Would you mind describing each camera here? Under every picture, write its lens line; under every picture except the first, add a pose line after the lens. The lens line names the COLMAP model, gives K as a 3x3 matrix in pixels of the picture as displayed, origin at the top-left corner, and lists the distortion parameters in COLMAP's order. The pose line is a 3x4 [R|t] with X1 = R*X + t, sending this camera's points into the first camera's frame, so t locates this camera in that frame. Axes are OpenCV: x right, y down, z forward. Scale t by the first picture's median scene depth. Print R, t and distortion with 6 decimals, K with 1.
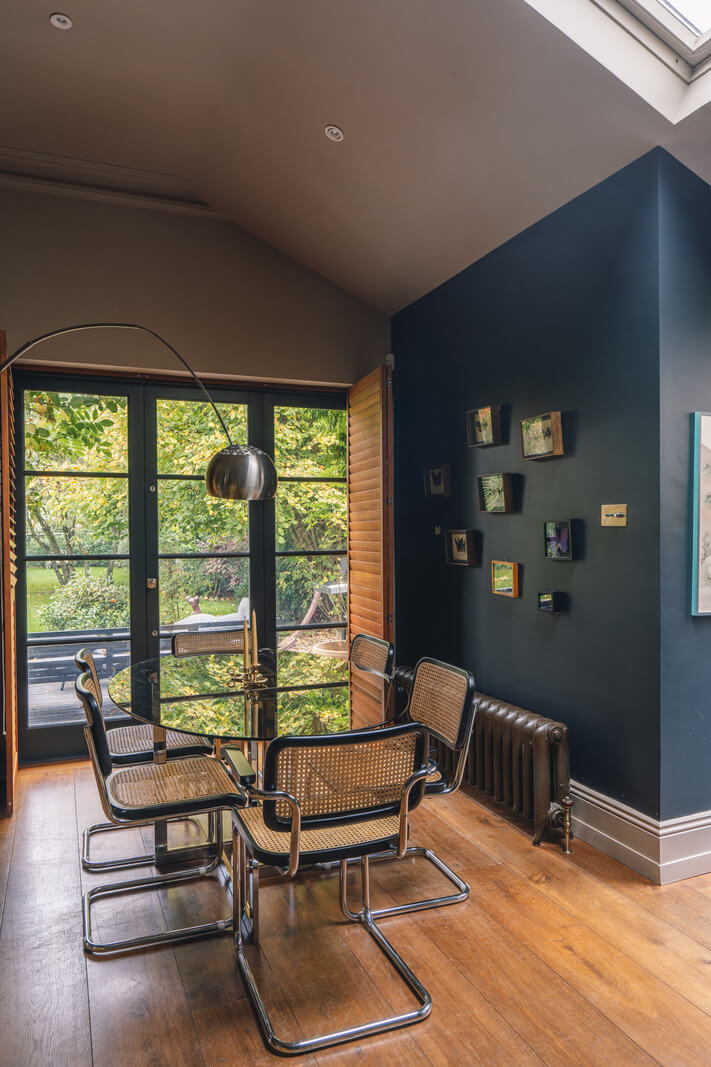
lens RADIAL K [[749.7, 0, 358.0], [0, 749.7, 548.8], [0, 0, 1]] dist [0.001355, 0.000024]
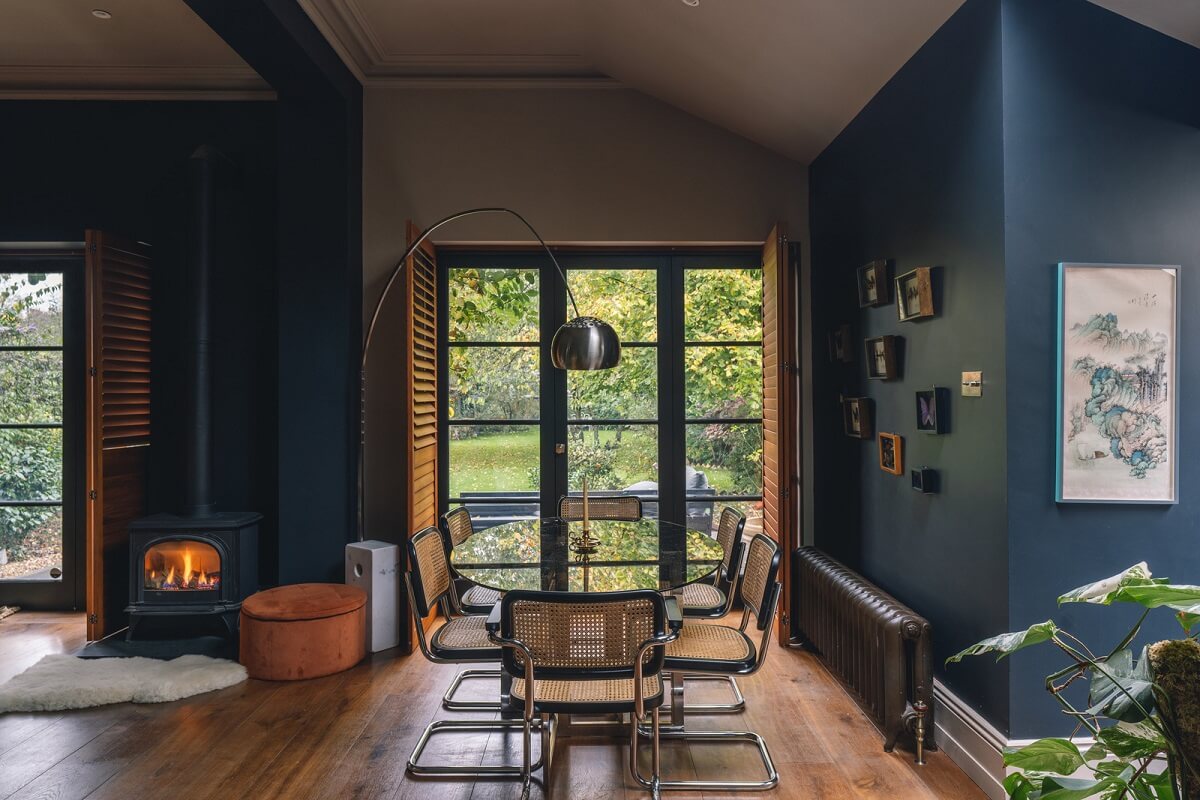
lens RADIAL K [[843.2, 0, 621.2], [0, 843.2, 394.9], [0, 0, 1]] dist [0.001355, 0.000024]
pose [[0.932145, 0.002019, -0.362080, 0.272670], [-0.009303, 0.999788, -0.018376, -0.008551], [0.361966, 0.020498, 0.931966, -0.058683]]
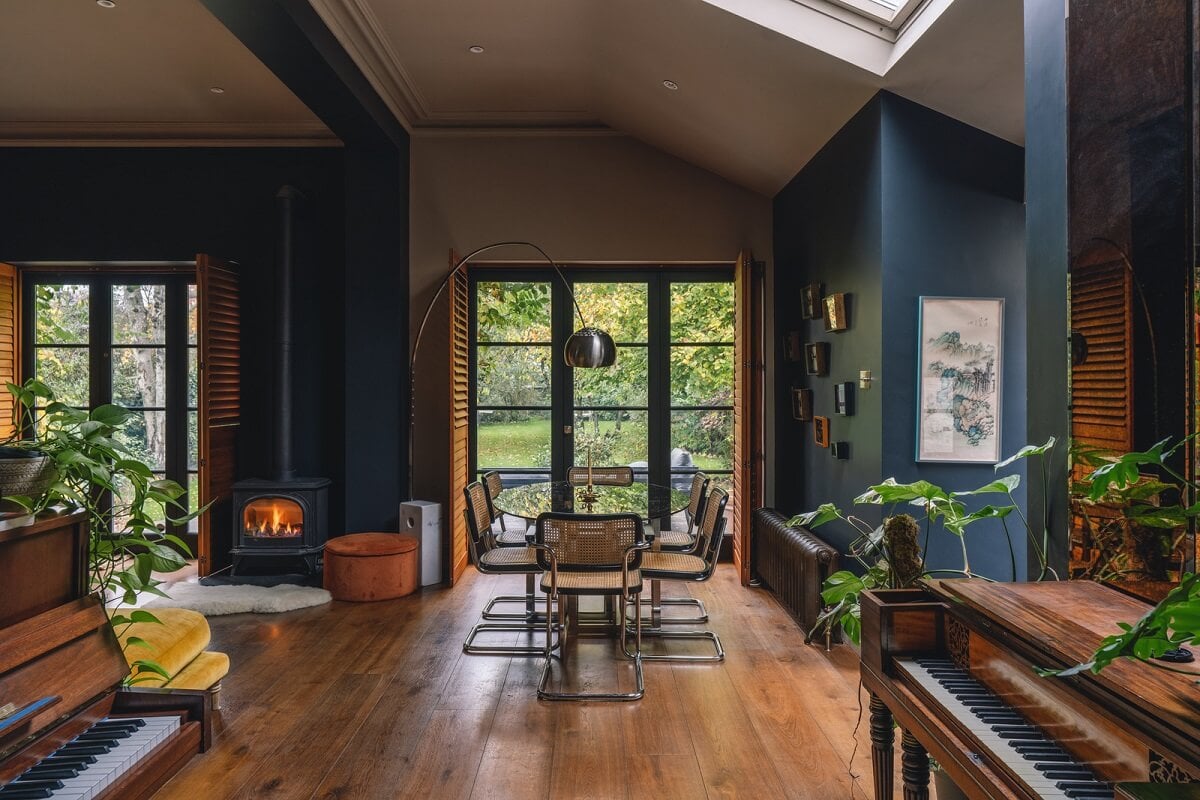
lens RADIAL K [[906.9, 0, 600.0], [0, 906.9, 400.0], [0, 0, 1]] dist [0.006654, 0.001945]
pose [[0.922641, 0.012641, -0.385453, 0.443404], [-0.014584, 0.999891, -0.002118, -0.001406], [0.385385, 0.007575, 0.922725, -0.469584]]
